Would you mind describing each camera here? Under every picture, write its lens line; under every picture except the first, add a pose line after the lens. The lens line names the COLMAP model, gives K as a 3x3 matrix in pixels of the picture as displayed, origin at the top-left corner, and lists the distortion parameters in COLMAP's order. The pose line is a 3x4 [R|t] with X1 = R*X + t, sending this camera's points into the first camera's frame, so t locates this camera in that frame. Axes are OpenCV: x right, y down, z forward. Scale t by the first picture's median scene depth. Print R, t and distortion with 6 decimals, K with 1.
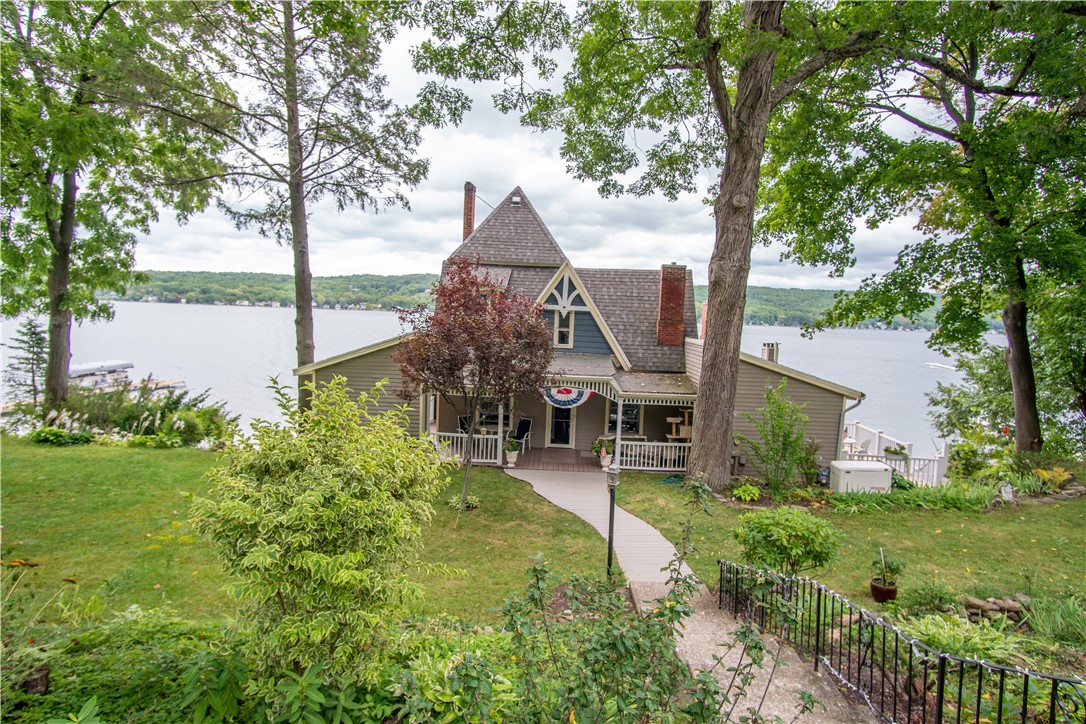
lens RADIAL K [[570.8, 0, 543.4], [0, 570.8, 366.4], [0, 0, 1]] dist [0.001855, 0.006800]
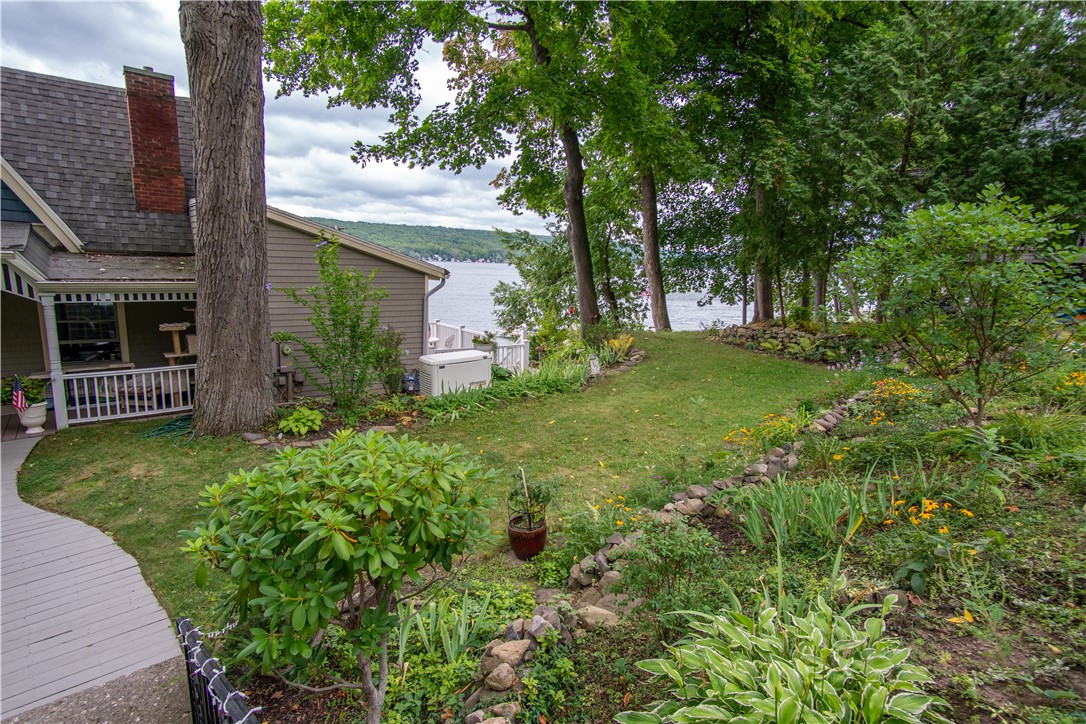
lens RADIAL K [[570.8, 0, 539.0], [0, 570.8, 364.9], [0, 0, 1]] dist [0.001855, 0.006800]
pose [[0.762069, -0.128723, 0.634572, 0.164407], [0.056127, 0.989484, 0.133312, 0.090714], [-0.645059, -0.065976, 0.761279, 0.361992]]
